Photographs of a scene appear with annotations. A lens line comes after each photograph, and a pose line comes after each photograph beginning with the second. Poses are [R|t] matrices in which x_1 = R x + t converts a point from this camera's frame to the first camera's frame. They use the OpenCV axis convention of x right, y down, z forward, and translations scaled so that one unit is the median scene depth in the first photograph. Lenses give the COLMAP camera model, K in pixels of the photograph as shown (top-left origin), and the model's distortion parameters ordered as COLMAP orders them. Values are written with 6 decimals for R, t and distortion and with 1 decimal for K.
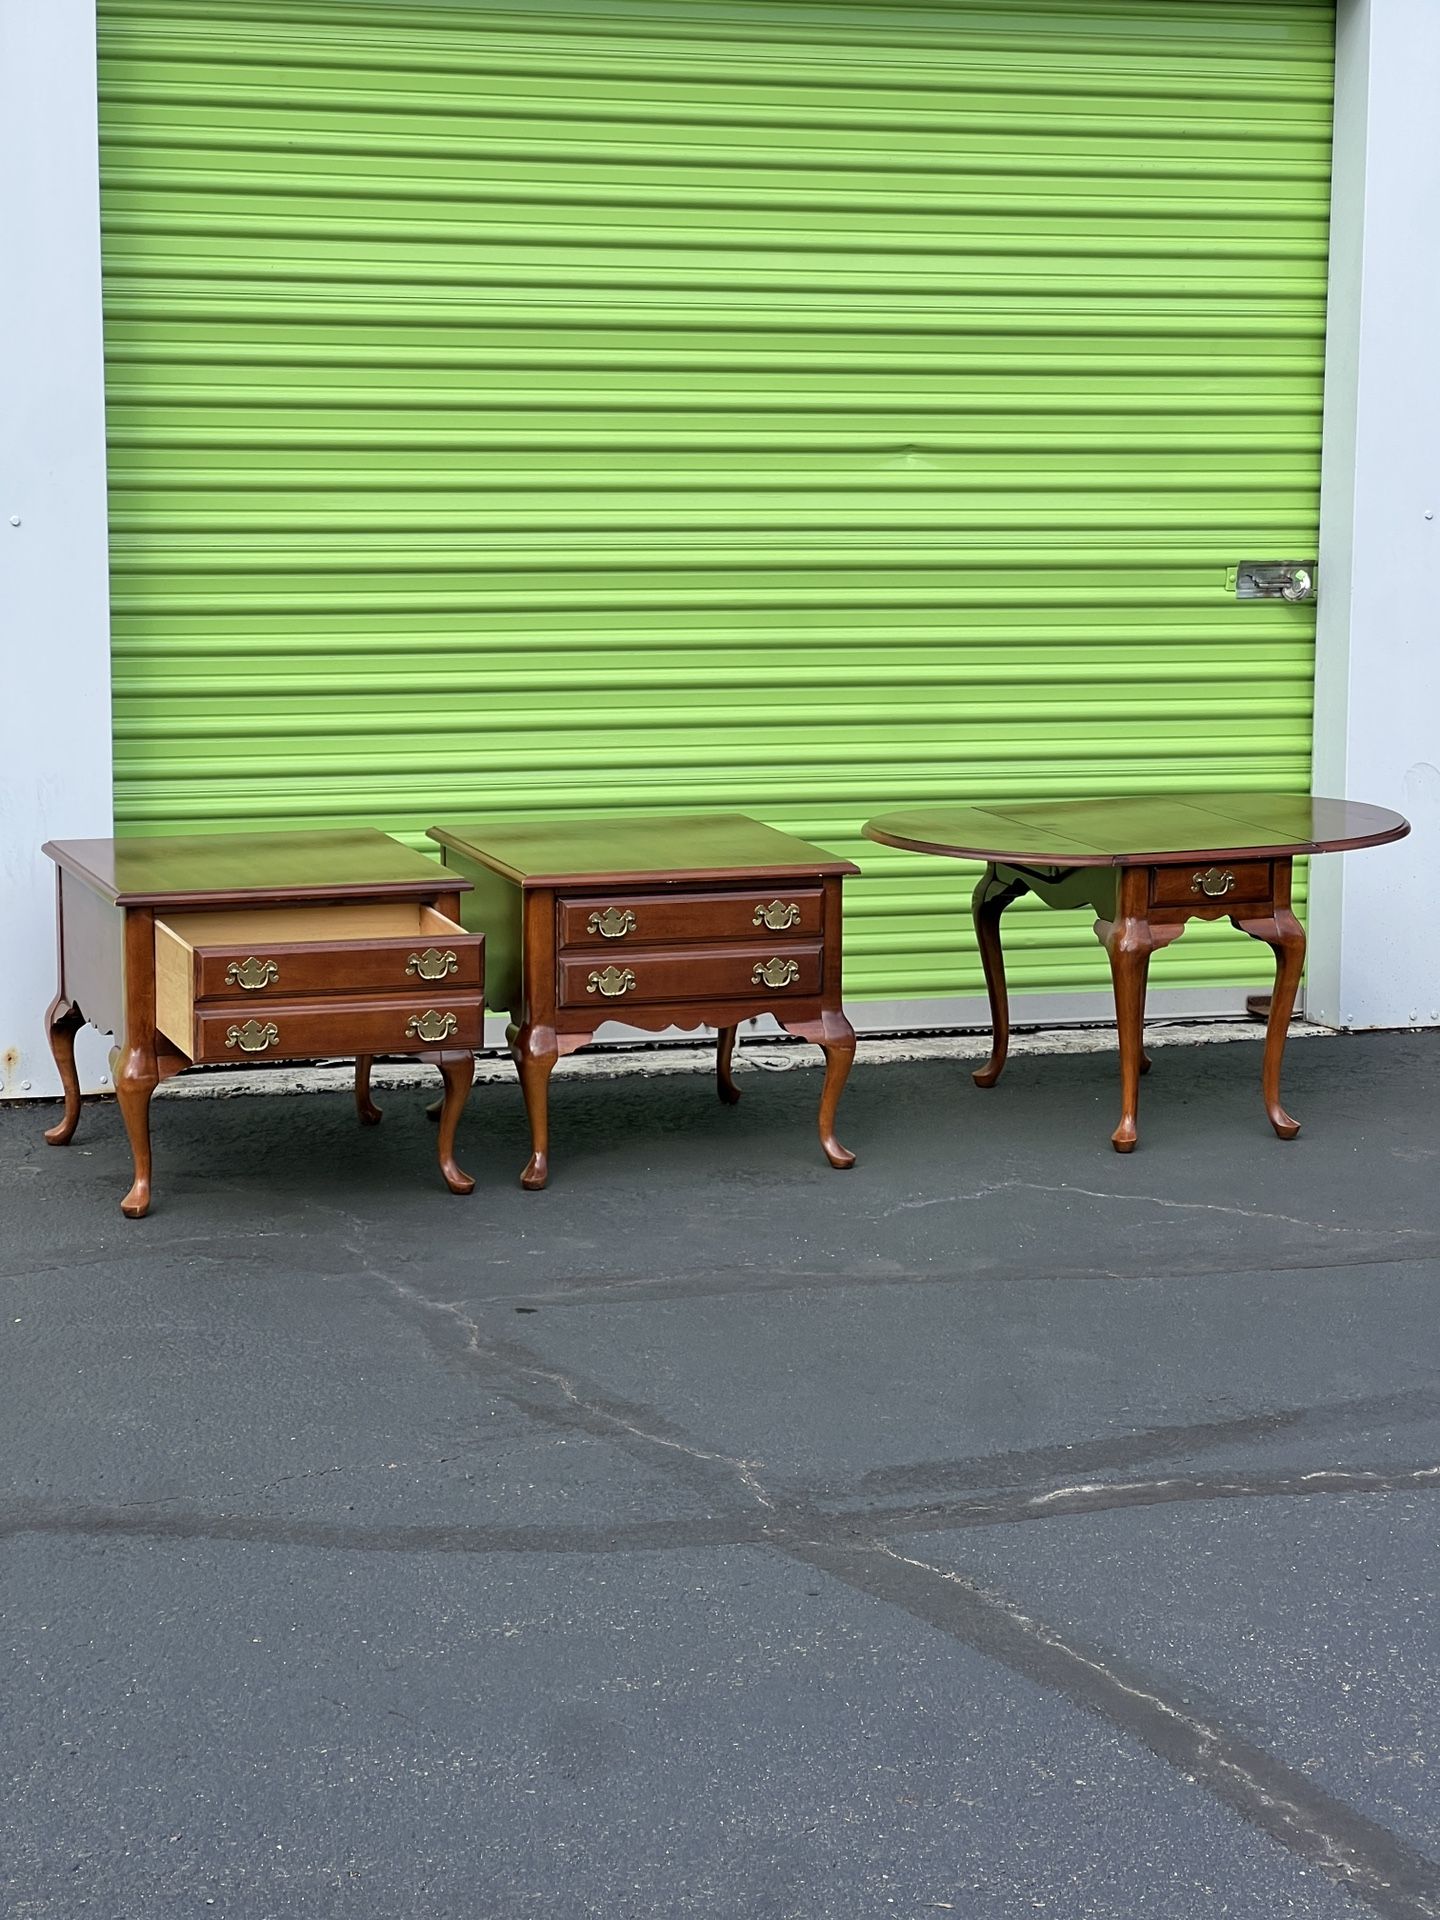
lens RADIAL K [[4322.6, 0, 752.3], [0, 4322.6, 995.9], [0, 0, 1]] dist [-0.457458, 13.218995]
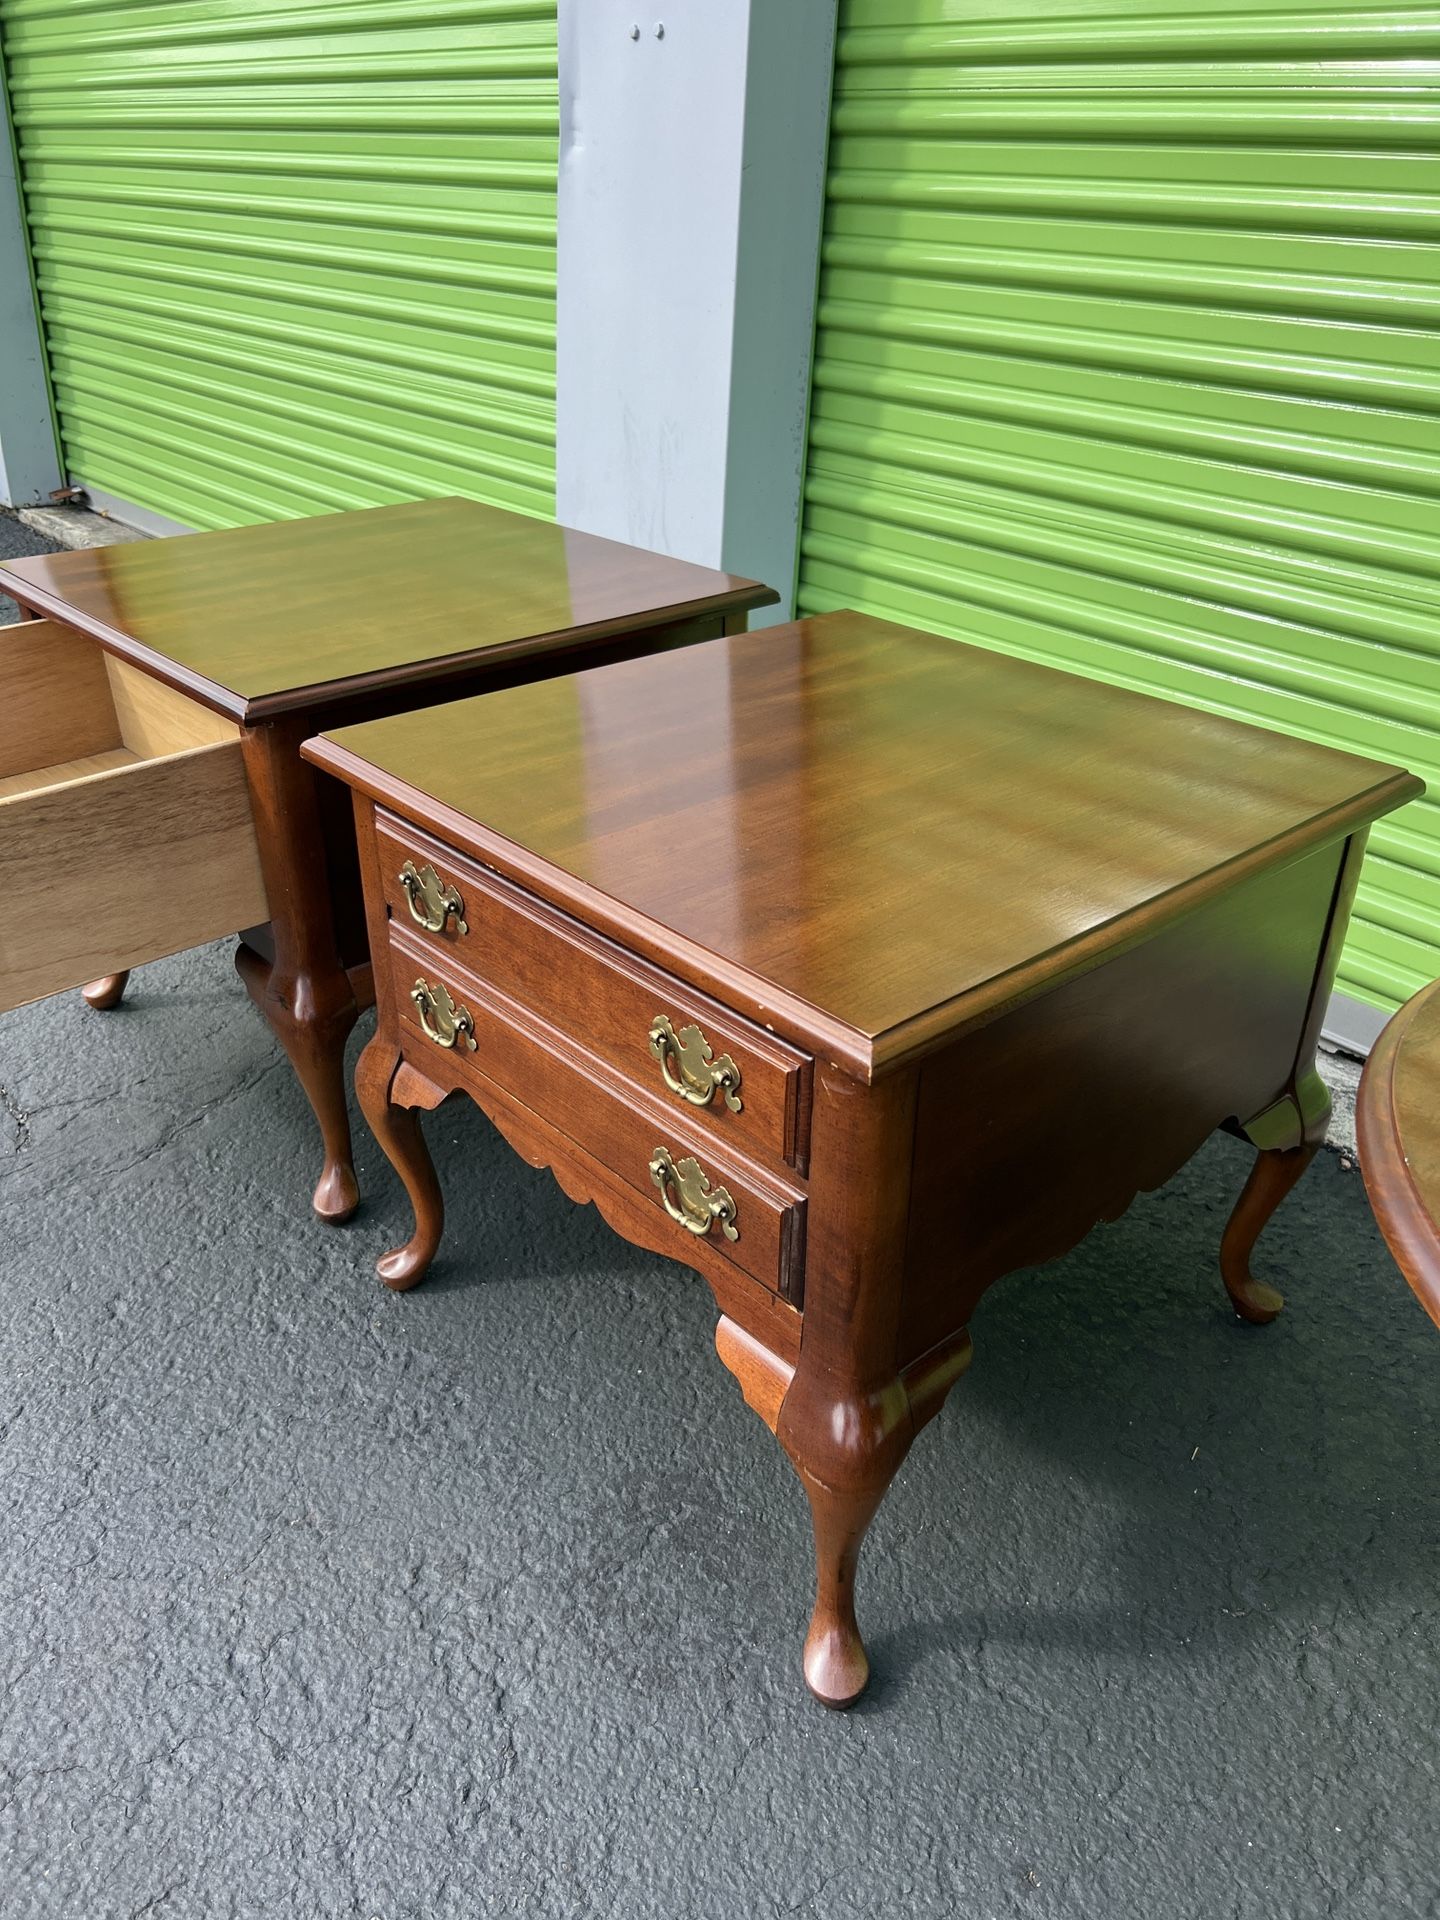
lens RADIAL K [[1461.4, 0, 730.5], [0, 1461.4, 965.0], [0, 0, 1]] dist [0.010895, 0.006478]
pose [[0.376497, 0.441157, -0.814635, 0.099022], [-0.181064, 0.897421, 0.402308, -0.074248], [0.908552, -0.003966, 0.417754, 0.943852]]
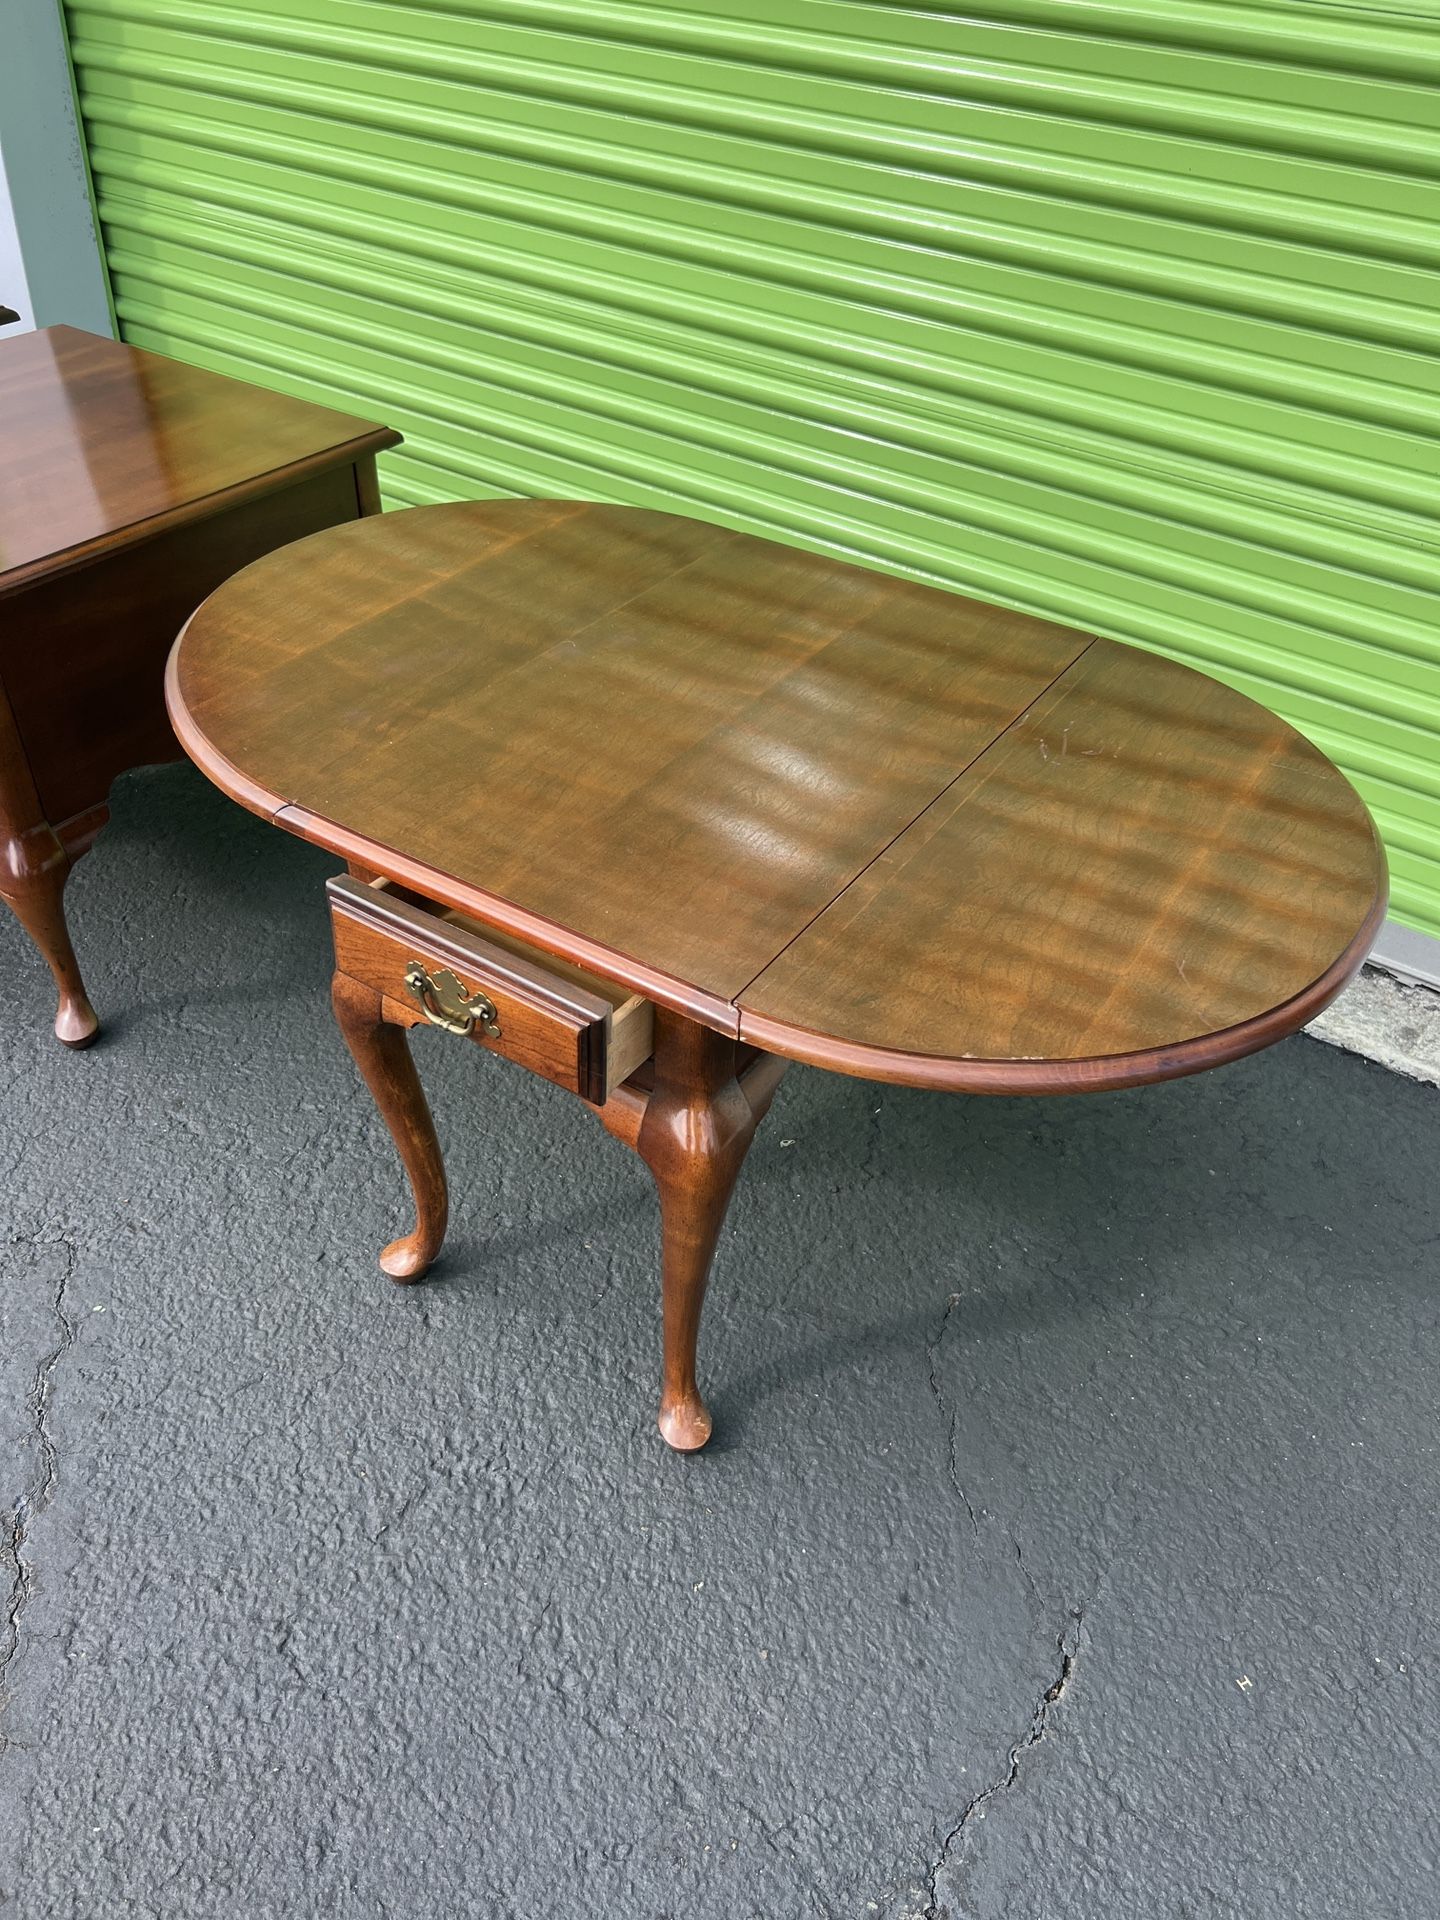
lens RADIAL K [[1426.2, 0, 700.8], [0, 1426.2, 987.2], [0, 0, 1]] dist [0.039888, -0.060082]
pose [[0.580723, 0.533781, -0.614686, 0.206269], [-0.176616, 0.819671, 0.544928, -0.102771], [0.794713, -0.207889, 0.570275, 0.961954]]
